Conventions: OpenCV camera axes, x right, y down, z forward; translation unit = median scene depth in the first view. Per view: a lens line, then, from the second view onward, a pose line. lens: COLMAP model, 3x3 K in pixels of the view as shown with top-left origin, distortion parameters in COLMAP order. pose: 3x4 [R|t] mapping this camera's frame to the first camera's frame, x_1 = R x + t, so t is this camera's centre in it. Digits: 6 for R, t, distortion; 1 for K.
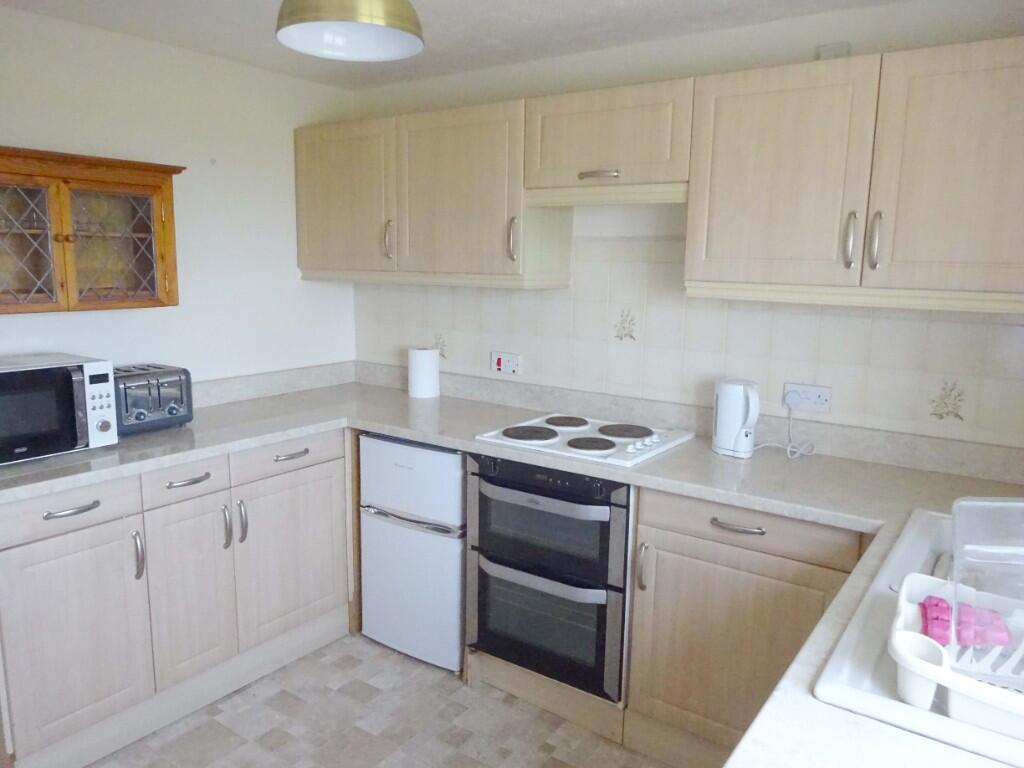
lens RADIAL K [[762.2, 0, 512.0], [0, 762.2, 384.0], [0, 0, 1]] dist [-0.002595, -0.003905]
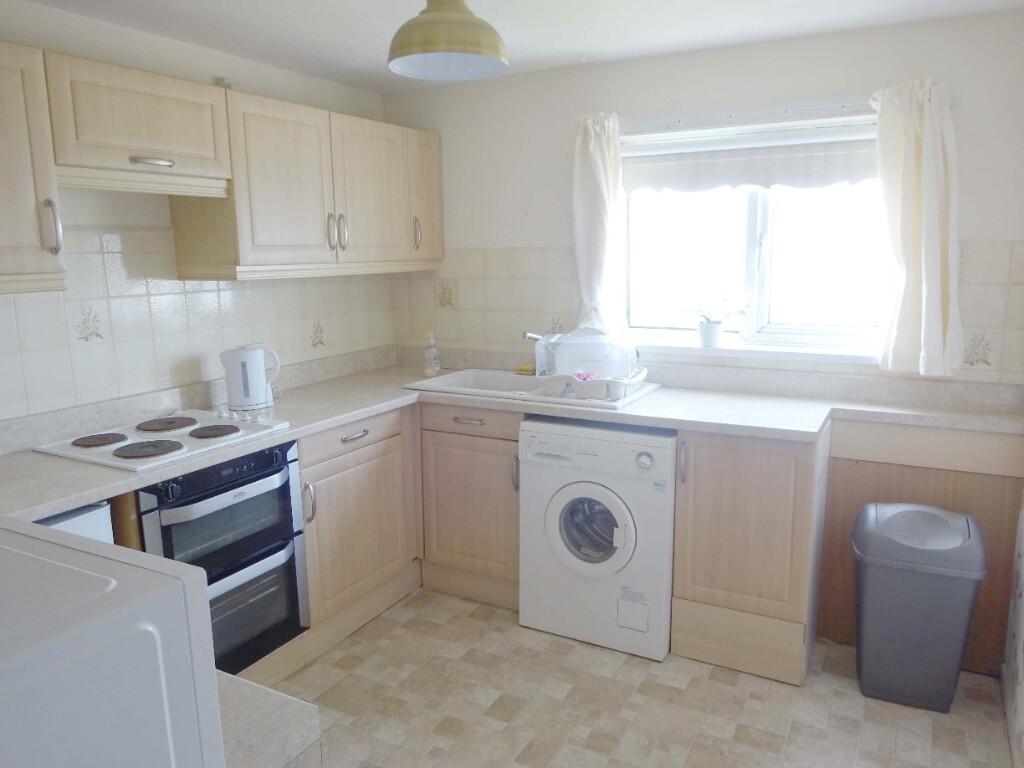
lens RADIAL K [[762.2, 0, 512.0], [0, 762.2, 384.0], [0, 0, 1]] dist [-0.002595, -0.003905]
pose [[-0.114960, -0.191989, 0.974641, -0.942578], [0.177325, 0.961421, 0.210300, -0.128796], [-0.977415, 0.197004, -0.076480, 0.696819]]
